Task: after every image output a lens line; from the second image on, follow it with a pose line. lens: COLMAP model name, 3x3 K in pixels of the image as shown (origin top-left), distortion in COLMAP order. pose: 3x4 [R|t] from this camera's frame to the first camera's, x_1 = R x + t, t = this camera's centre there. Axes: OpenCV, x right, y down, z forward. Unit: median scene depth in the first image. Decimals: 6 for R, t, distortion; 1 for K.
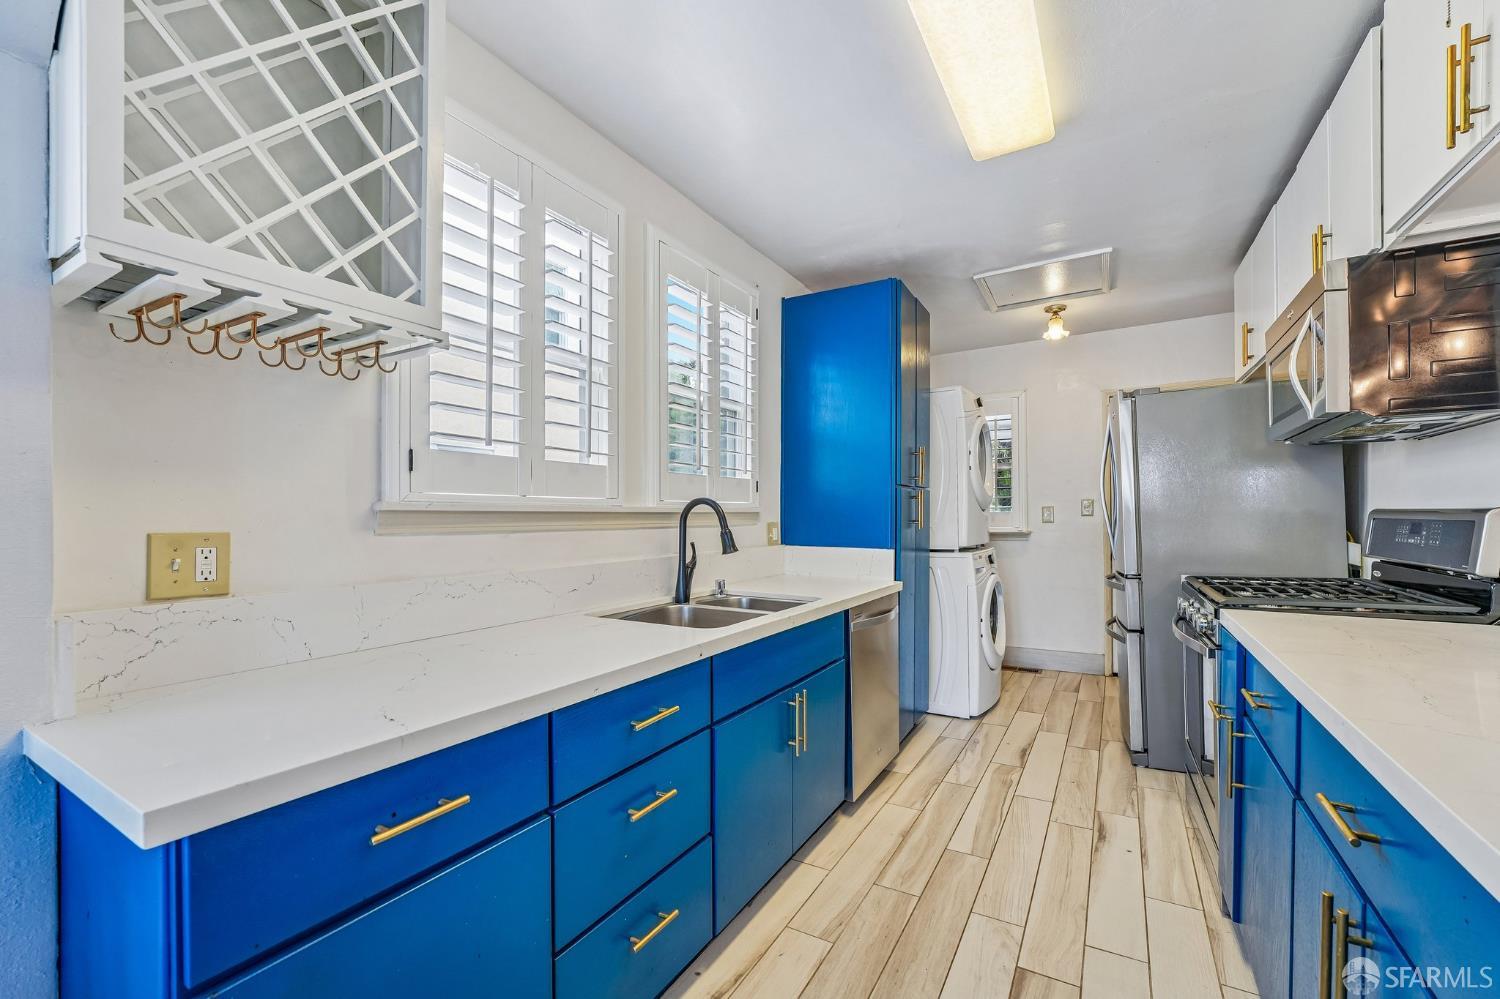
lens RADIAL K [[616.3, 0, 751.6], [0, 616.3, 519.0], [0, 0, 1]] dist [-0.018333, -0.000043]
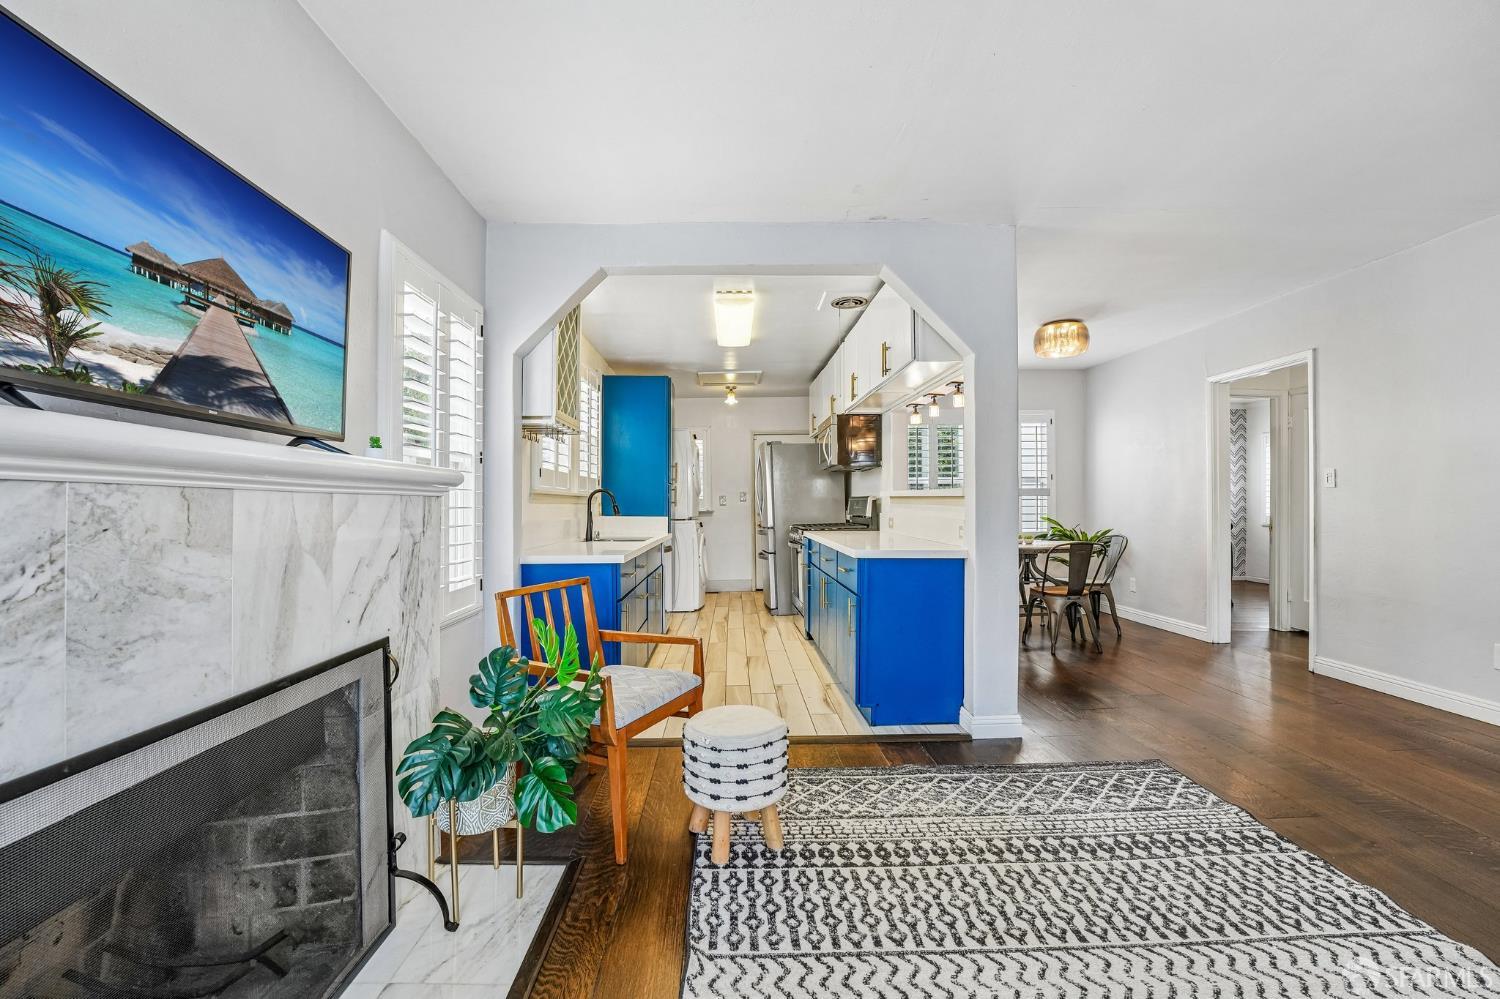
lens RADIAL K [[621.4, 0, 749.5], [0, 621.4, 494.3], [0, 0, 1]] dist [-0.019982, 0.000718]
pose [[0.844255, 0.009677, 0.535854, -0.621343], [0.003427, 0.999719, -0.023453, 0.027223], [-0.535931, 0.021637, 0.843985, -0.818390]]
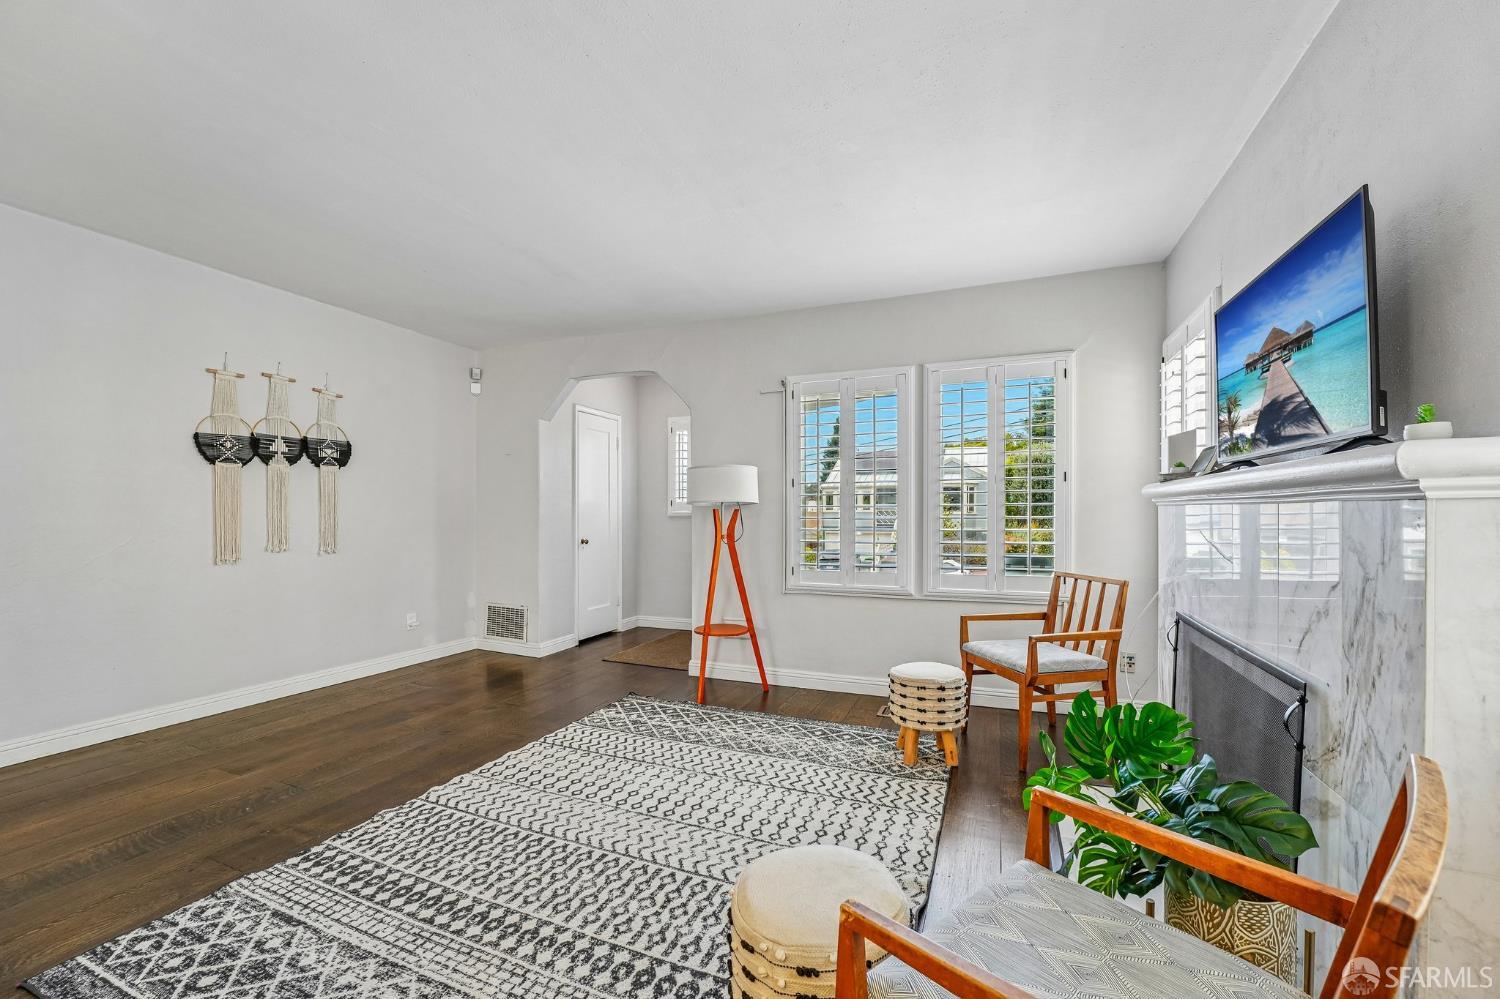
lens RADIAL K [[615.6, 0, 750.6], [0, 615.6, 524.9], [0, 0, 1]] dist [-0.027728, 0.000077]
pose [[-0.988697, 0.009430, -0.149633, -0.118659], [0.006060, 0.999718, 0.022964, 0.016083], [0.149808, 0.021798, -0.988475, 0.247534]]
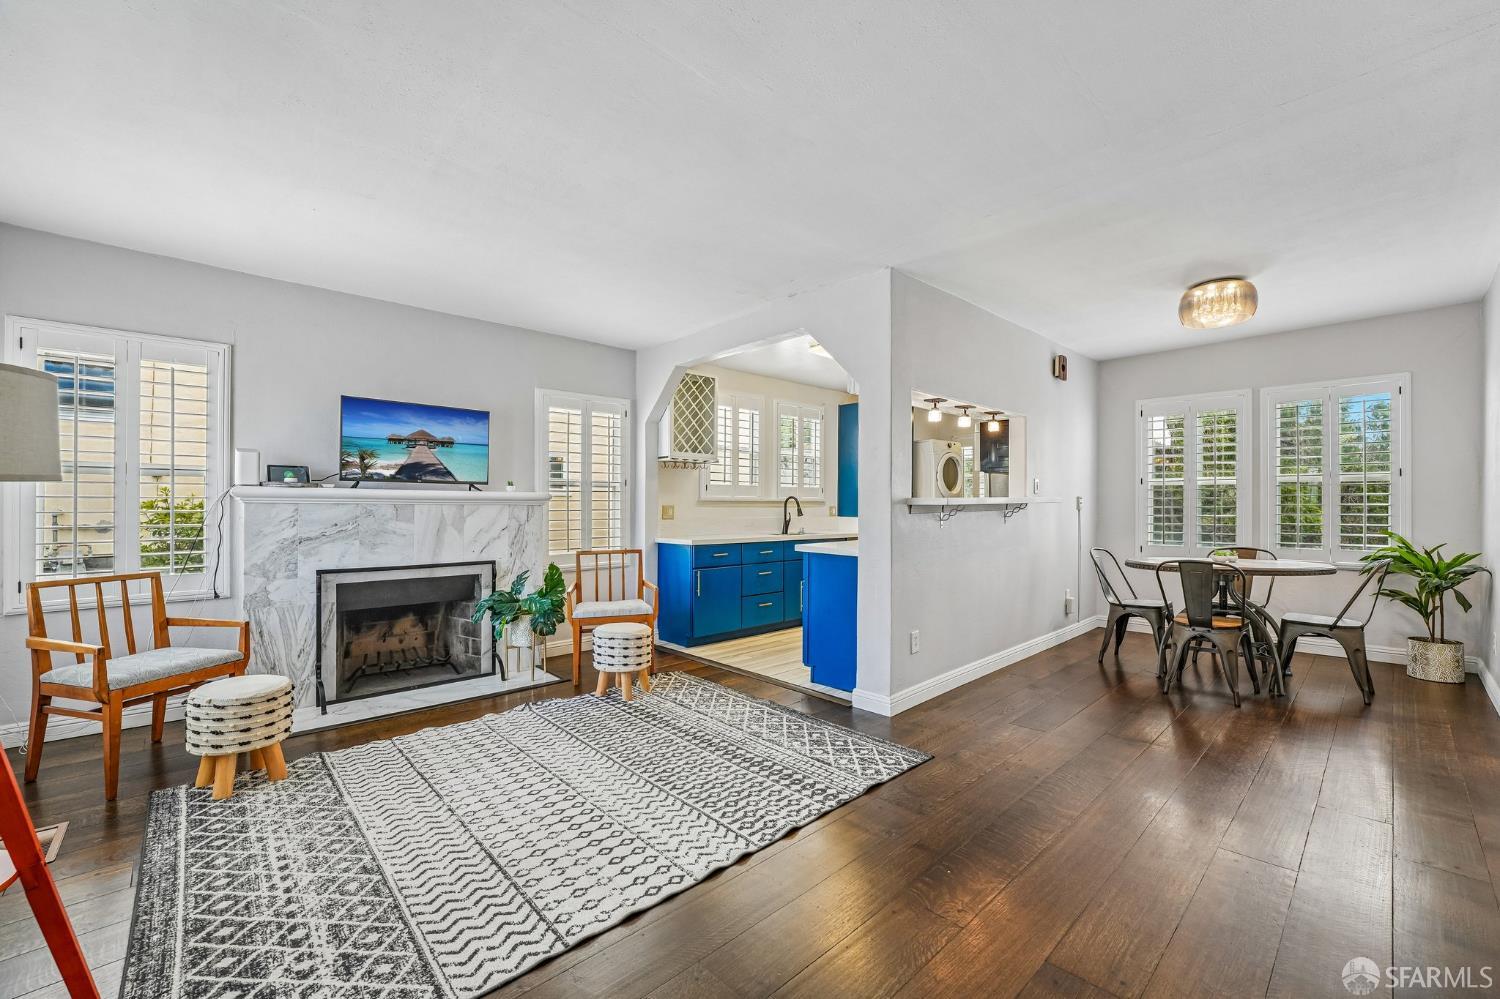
lens RADIAL K [[616.3, 0, 751.6], [0, 616.3, 519.0], [0, 0, 1]] dist [-0.018333, -0.000043]
pose [[0.959937, 0.013904, -0.279872, 0.424514], [-0.008881, 0.999776, 0.019207, 0.013294], [0.280076, -0.015952, 0.959845, -1.392152]]
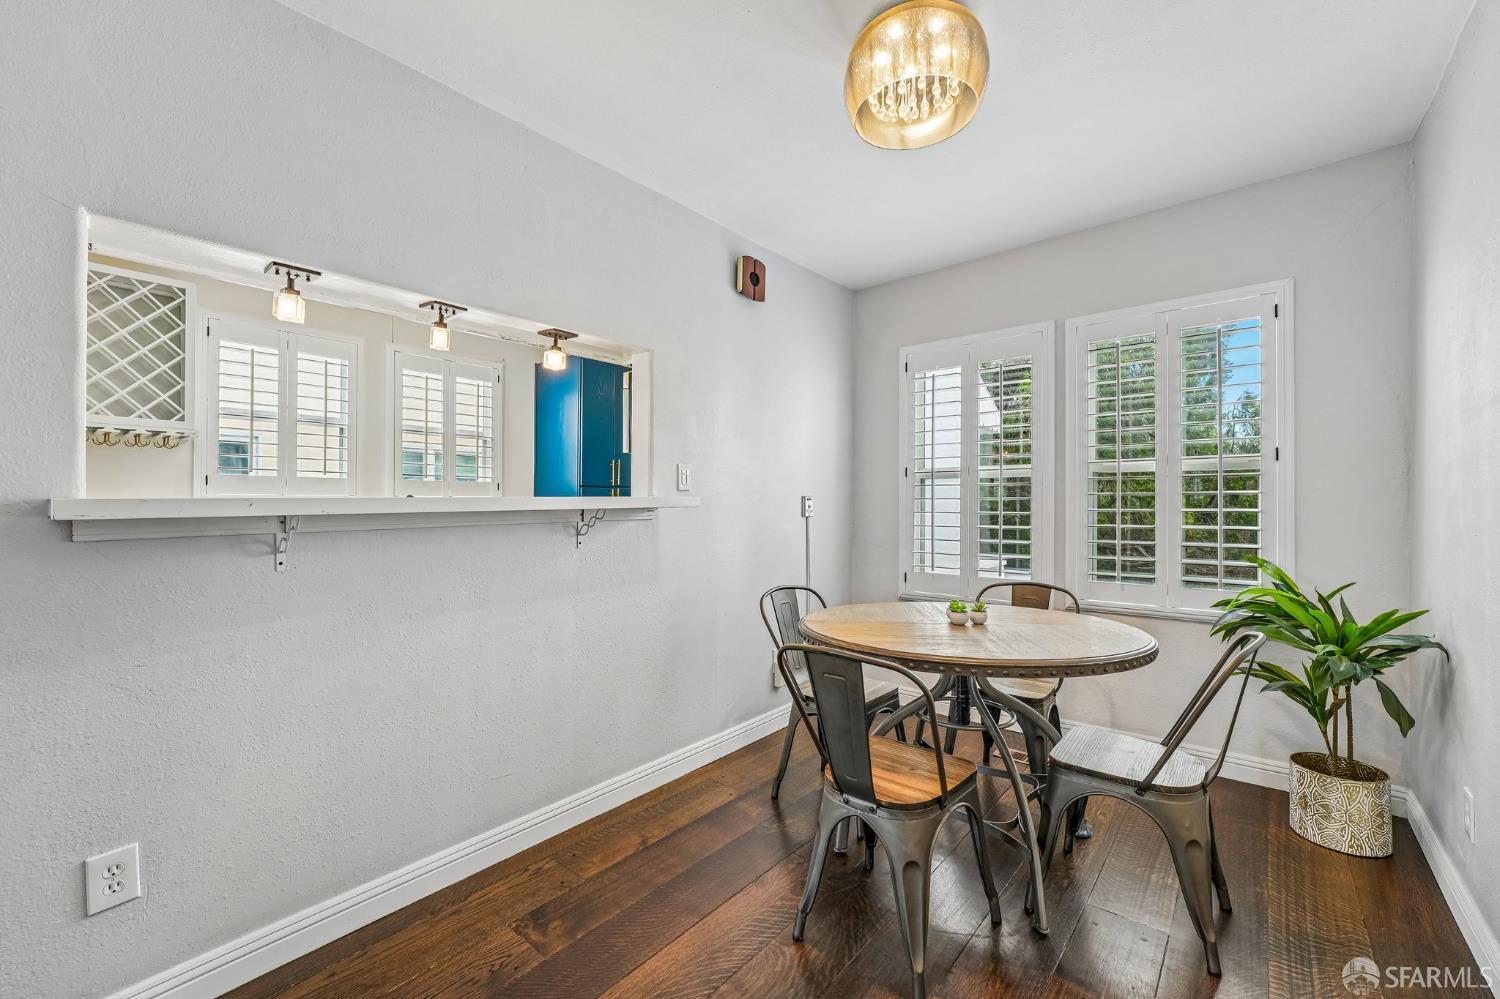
lens RADIAL K [[616.4, 0, 750.0], [0, 616.4, 514.8], [0, 0, 1]] dist [-0.012619, 0.000025]
pose [[0.986057, 0.011358, -0.166018, 0.957784], [-0.008999, 0.999848, 0.014953, -0.009374], [0.166163, -0.013251, 0.986009, -0.481099]]
